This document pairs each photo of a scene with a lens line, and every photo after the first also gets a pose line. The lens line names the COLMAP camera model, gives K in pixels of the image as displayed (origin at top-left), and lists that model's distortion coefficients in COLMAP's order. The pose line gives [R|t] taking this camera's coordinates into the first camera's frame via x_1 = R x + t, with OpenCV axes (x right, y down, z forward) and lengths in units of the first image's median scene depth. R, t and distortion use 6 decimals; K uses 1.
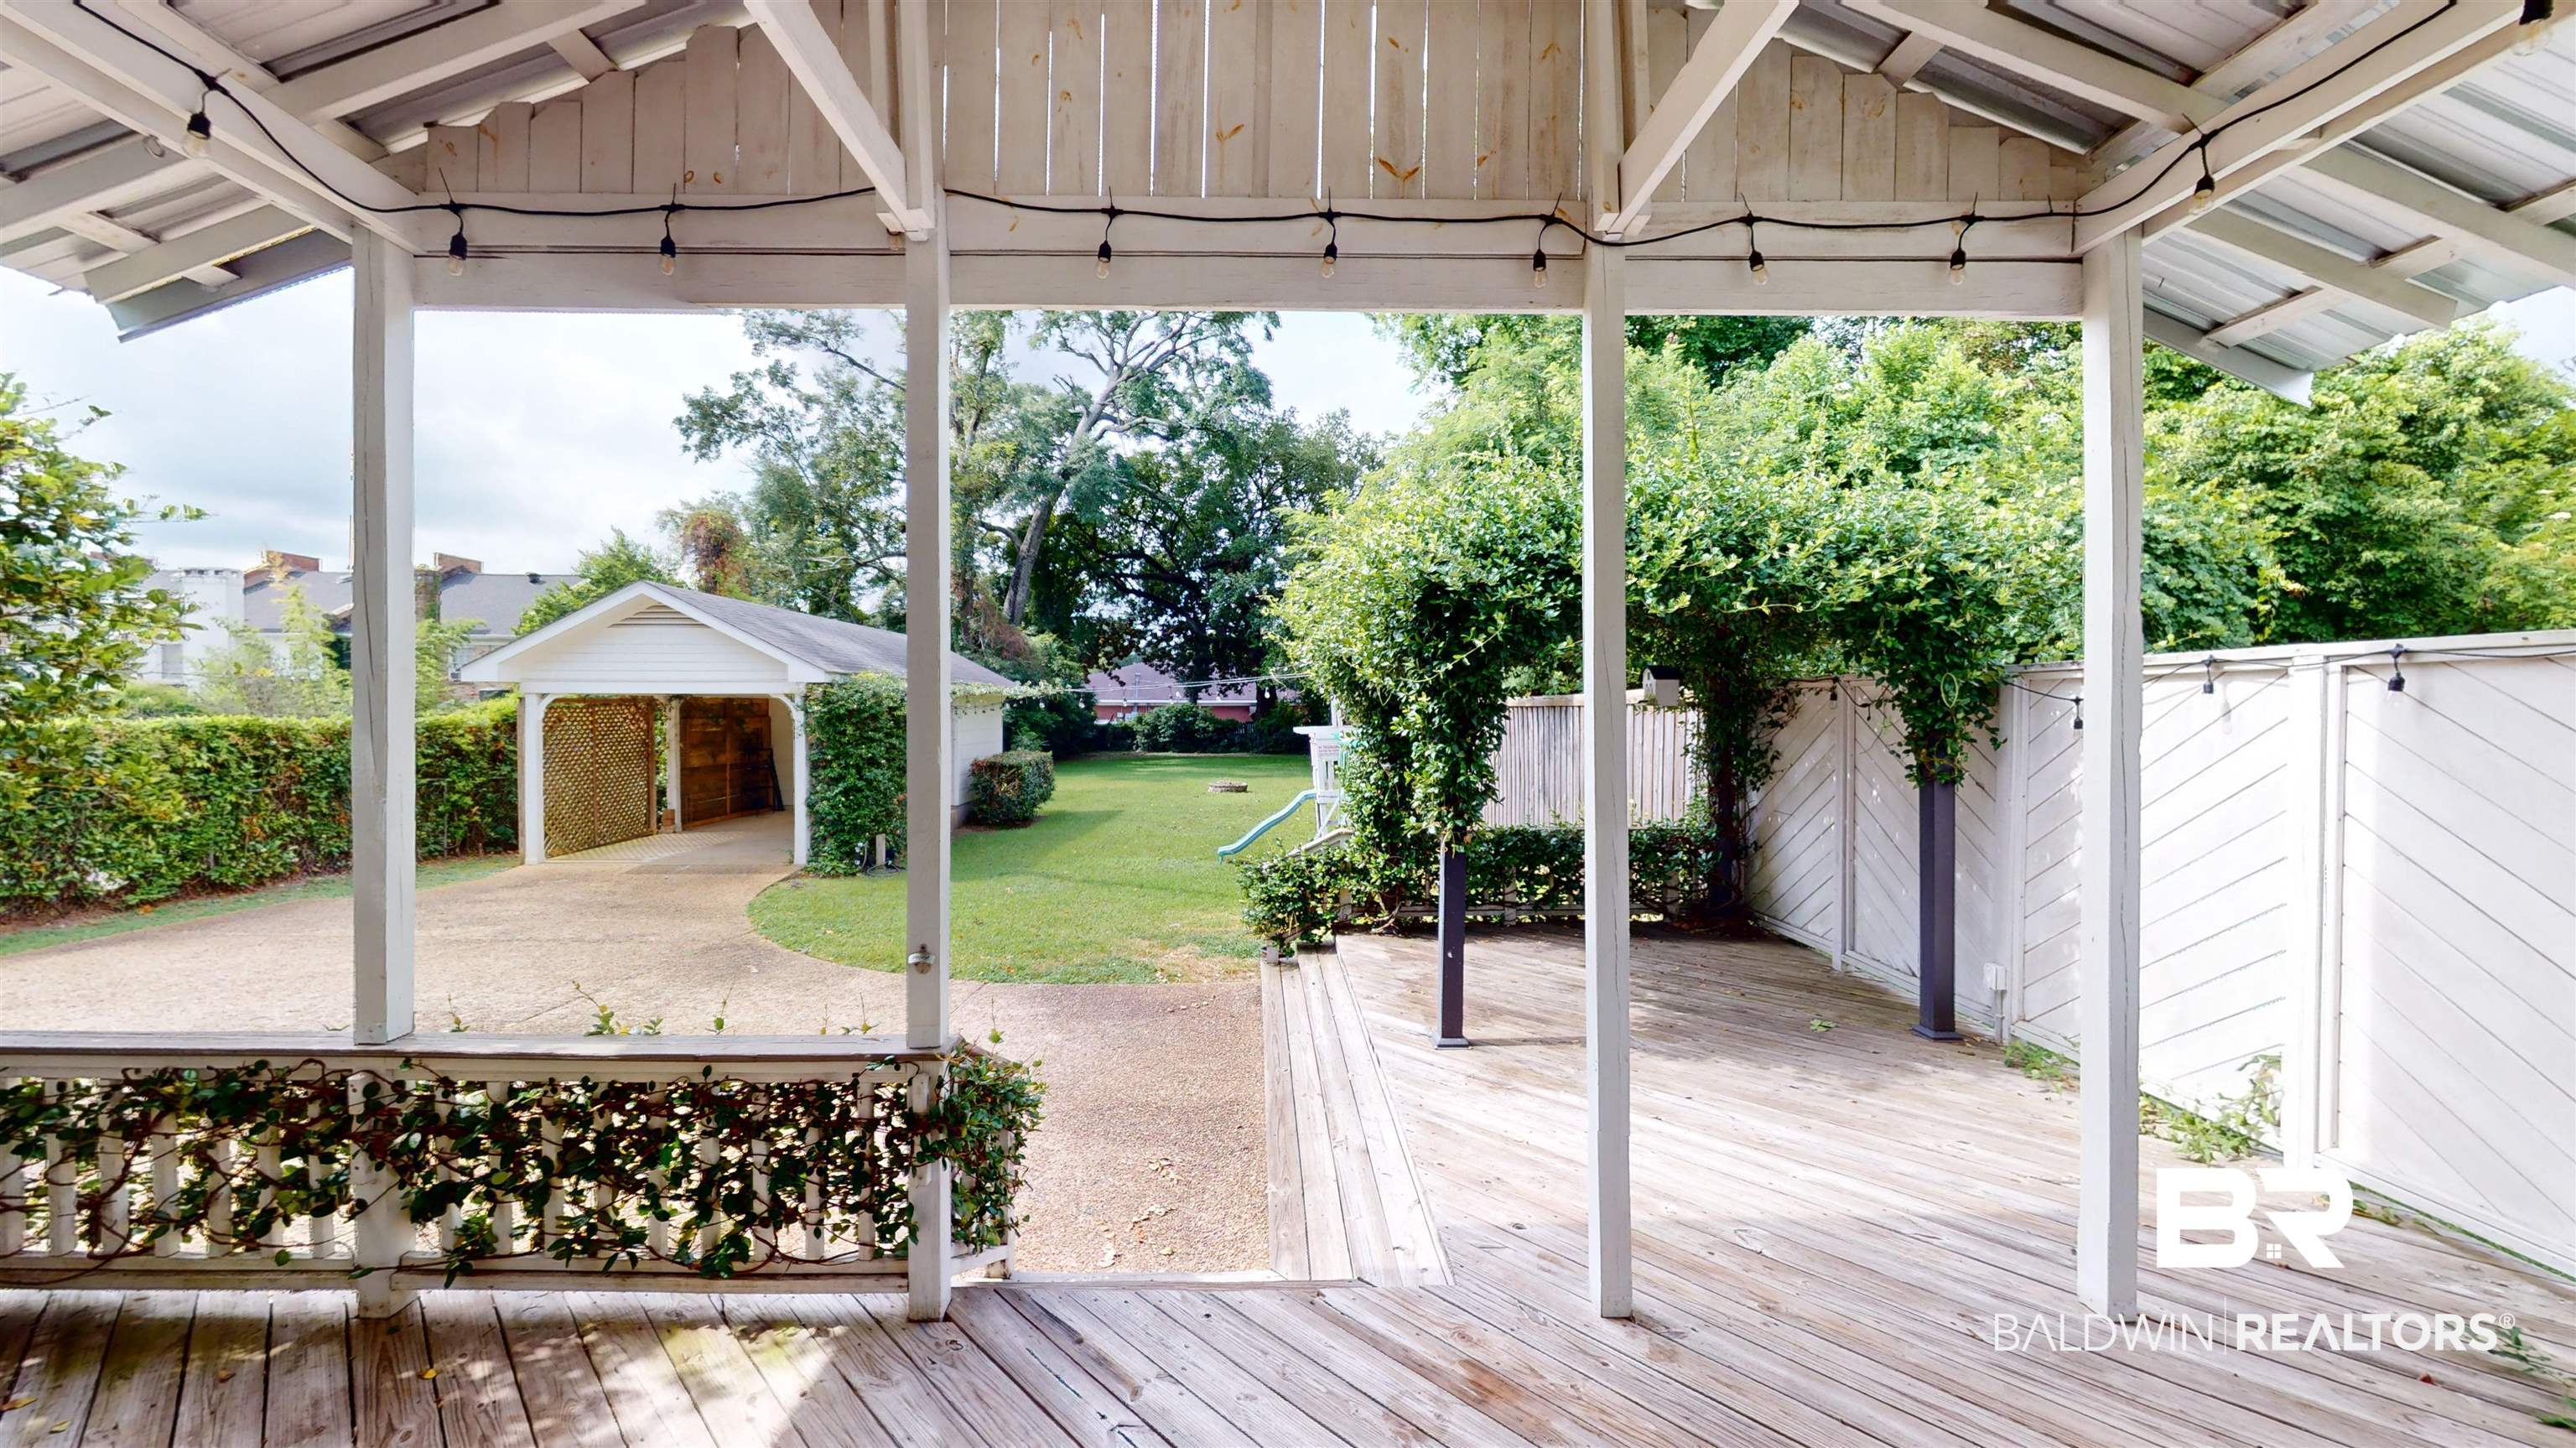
lens RADIAL K [[936.5, 0, 1297.5], [0, 936.5, 713.8], [0, 0, 1]] dist [0.001213, -0.000347]
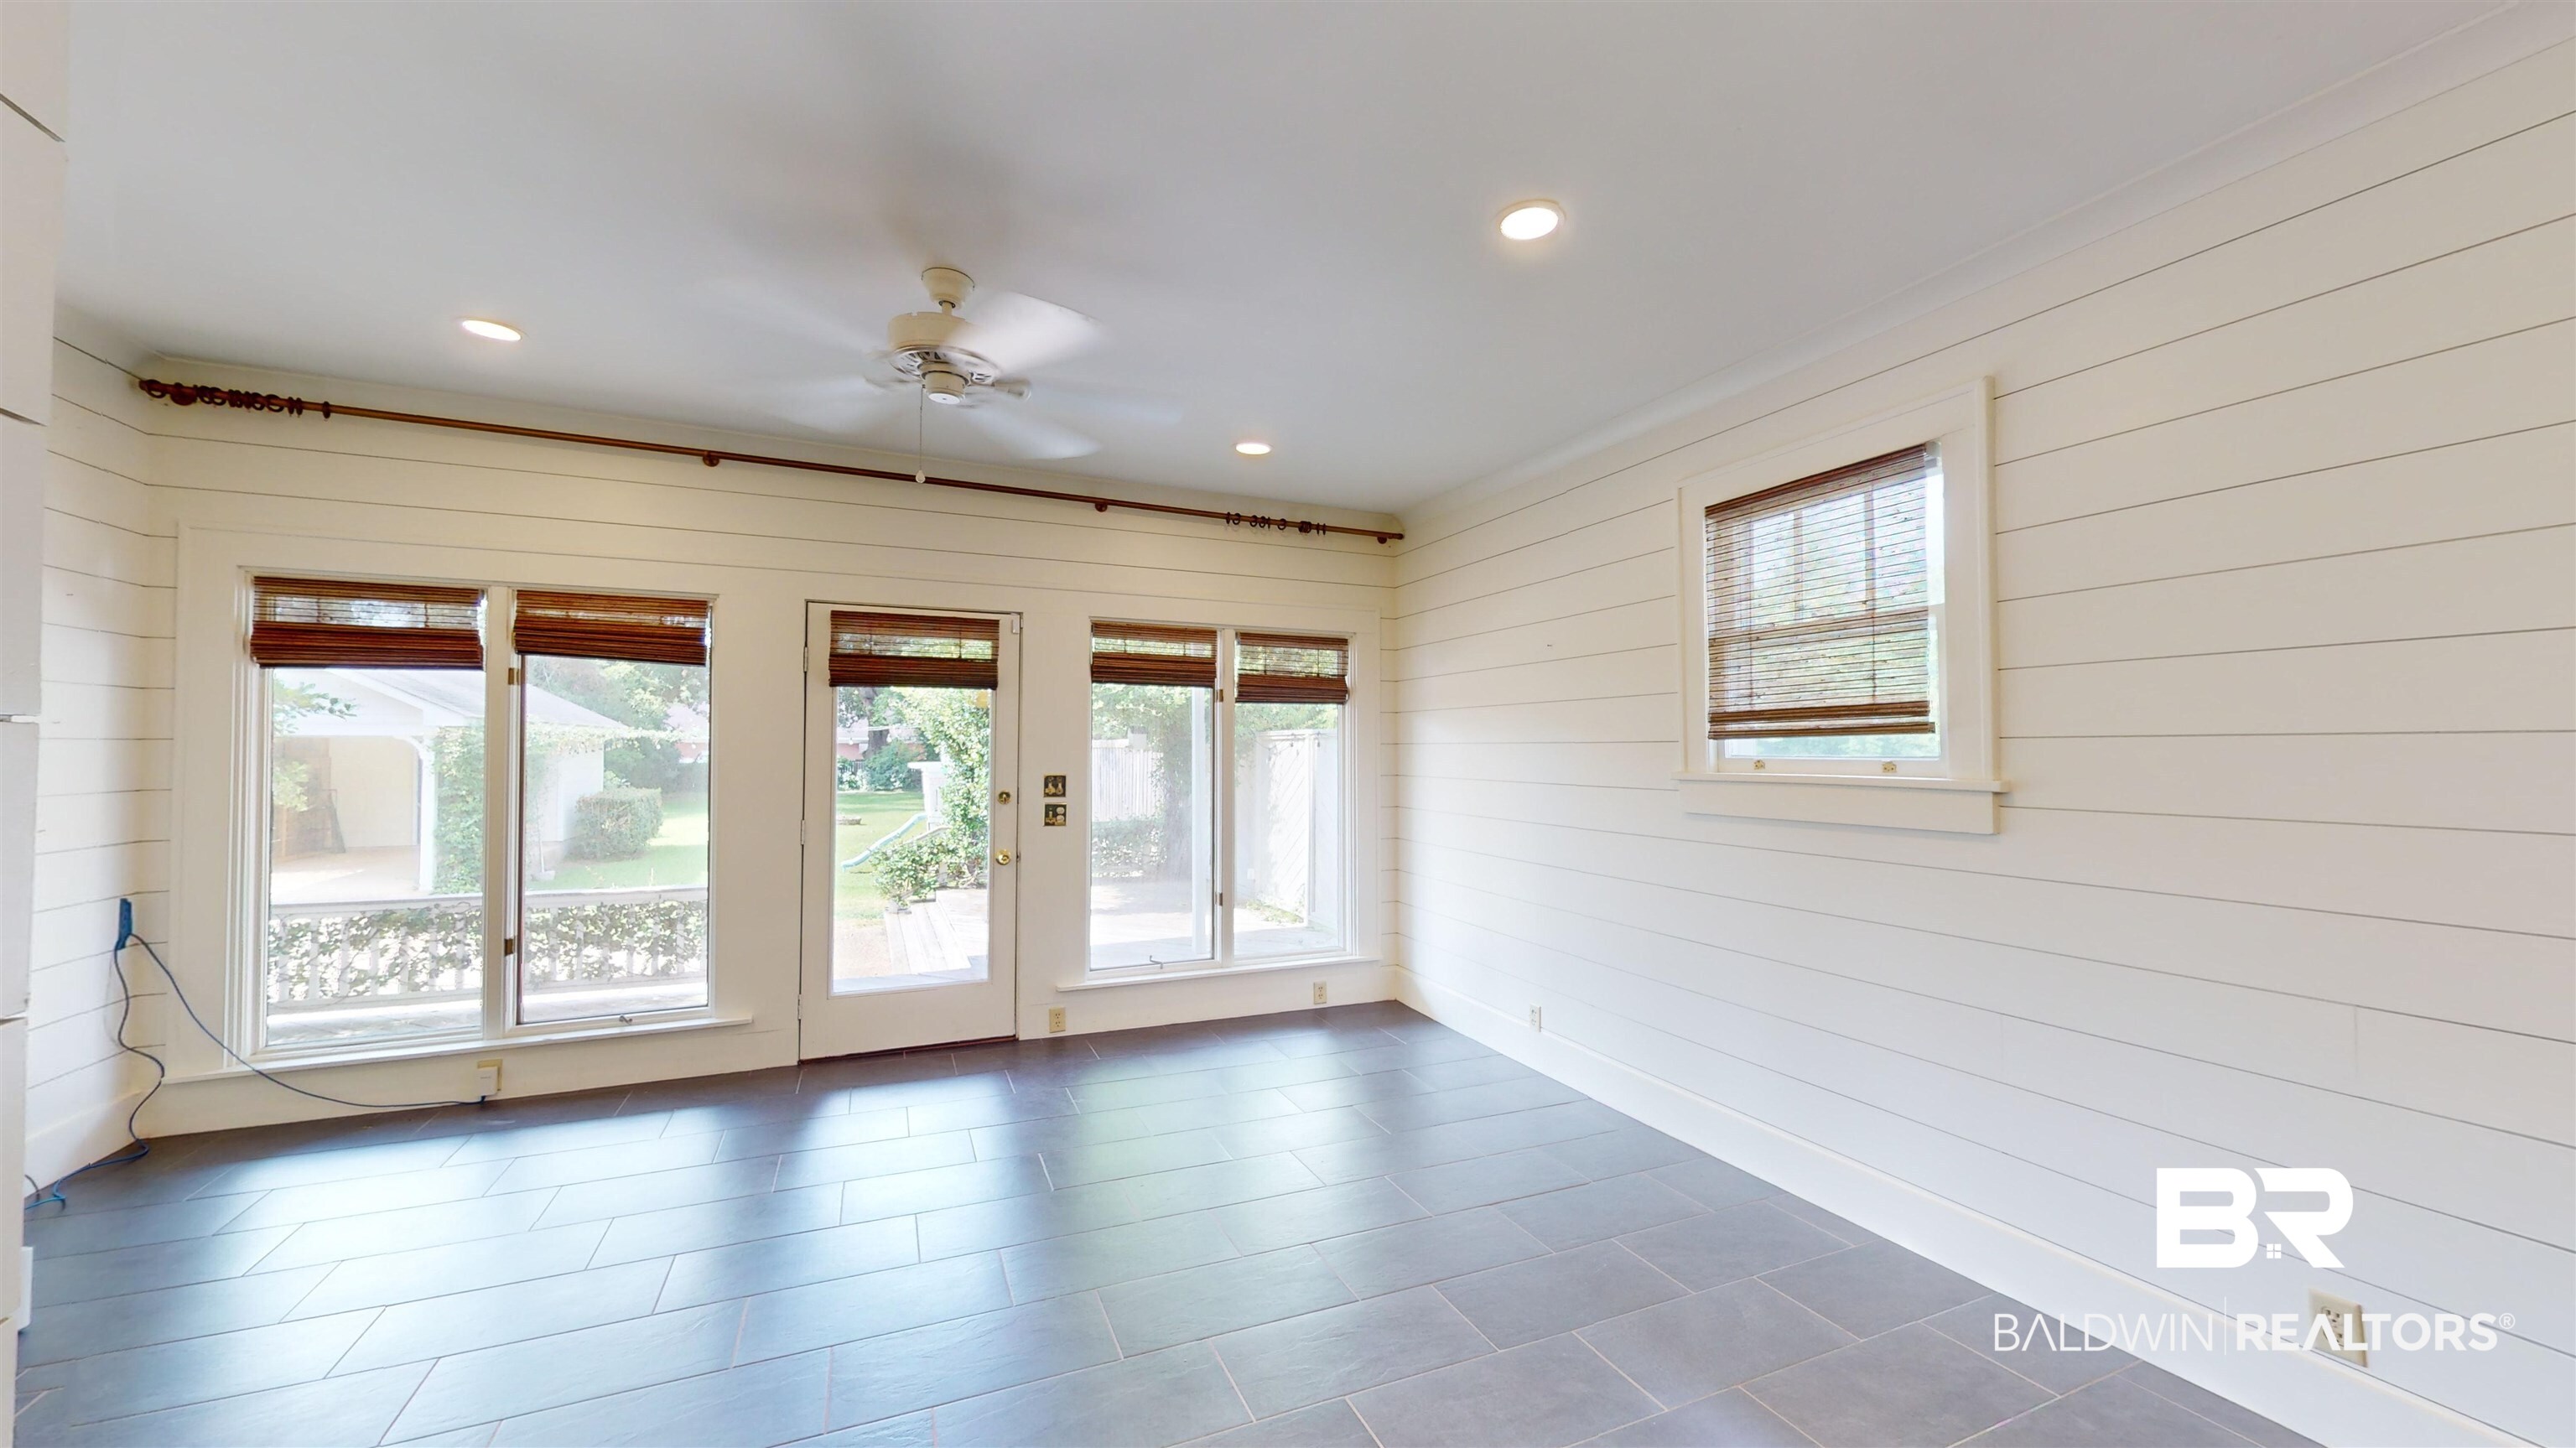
lens RADIAL K [[936.5, 0, 1290.6], [0, 936.5, 724.7], [0, 0, 1]] dist [0.001213, -0.000347]
pose [[0.927427, 0.010217, 0.373866, 0.000199], [0.000343, 0.999603, -0.028166, -0.002481], [-0.374005, 0.026251, 0.927055, -0.402353]]
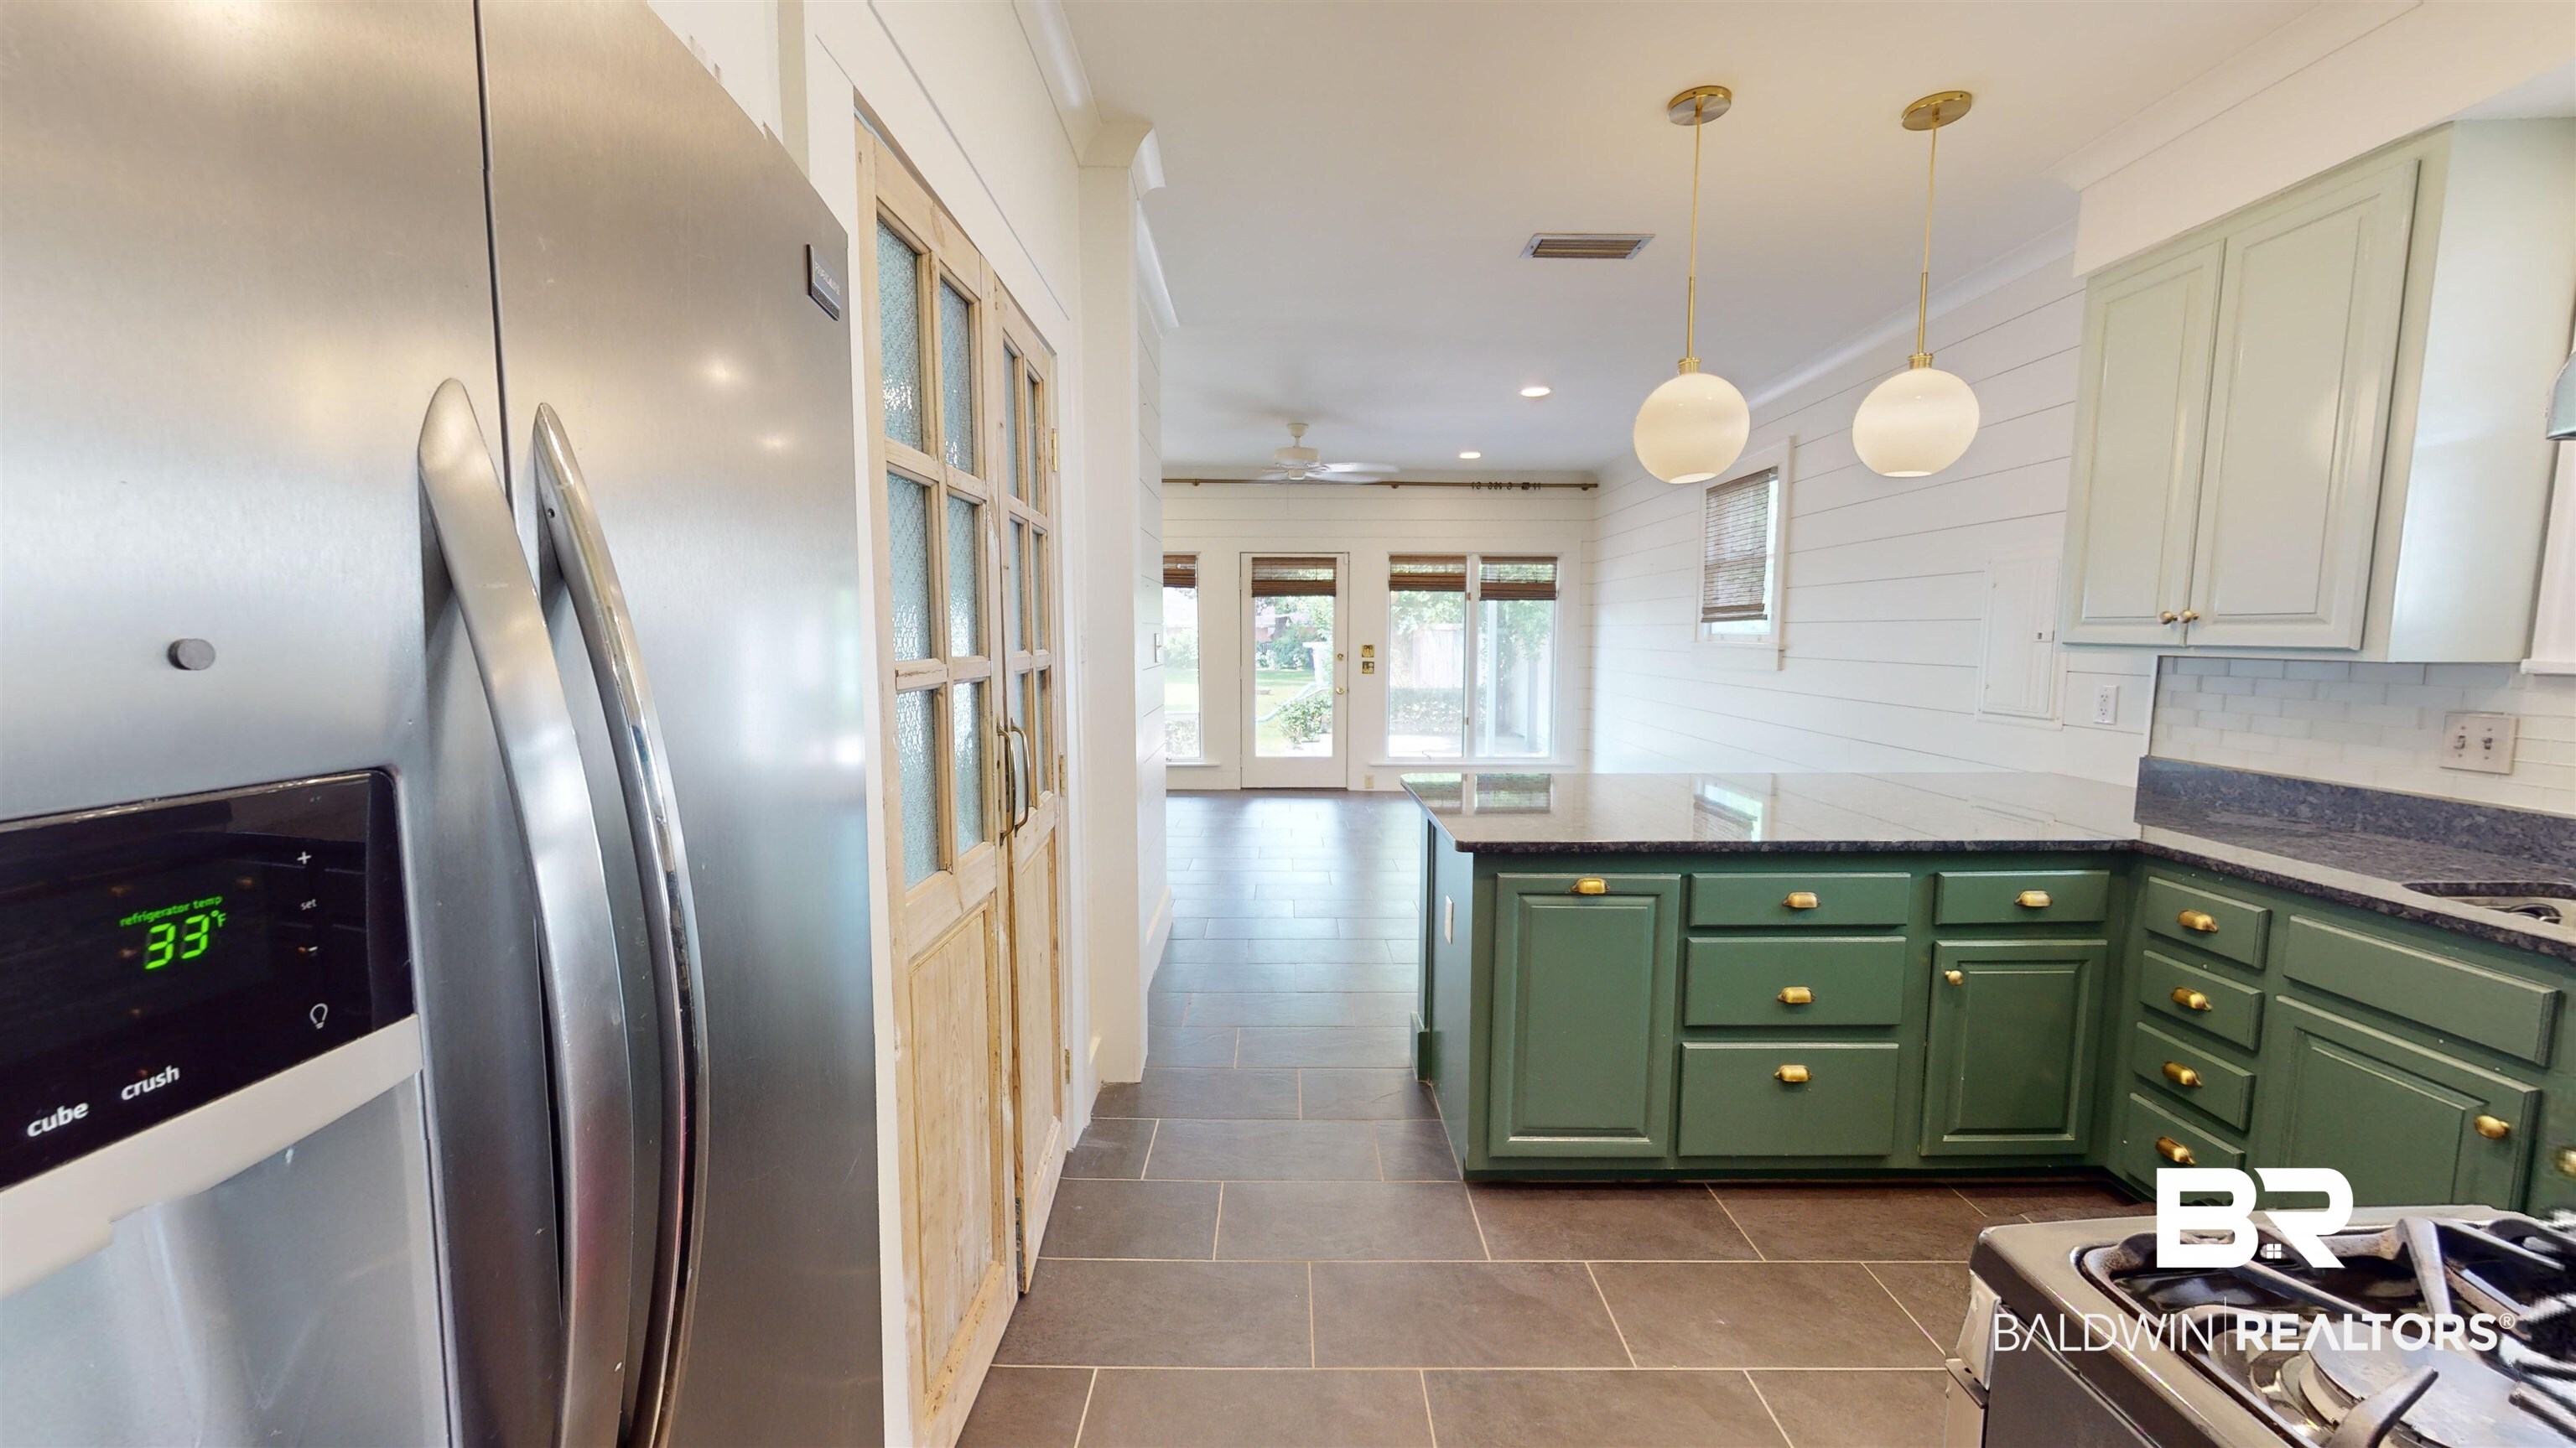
lens RADIAL K [[936.5, 0, 1288.8], [0, 936.5, 713.2], [0, 0, 1]] dist [0.001213, -0.000347]
pose [[0.999668, 0.001879, -0.025694, 0.013822], [0.000279, 0.996489, 0.083718, -0.000025], [0.025761, -0.083698, 0.996158, -0.668651]]
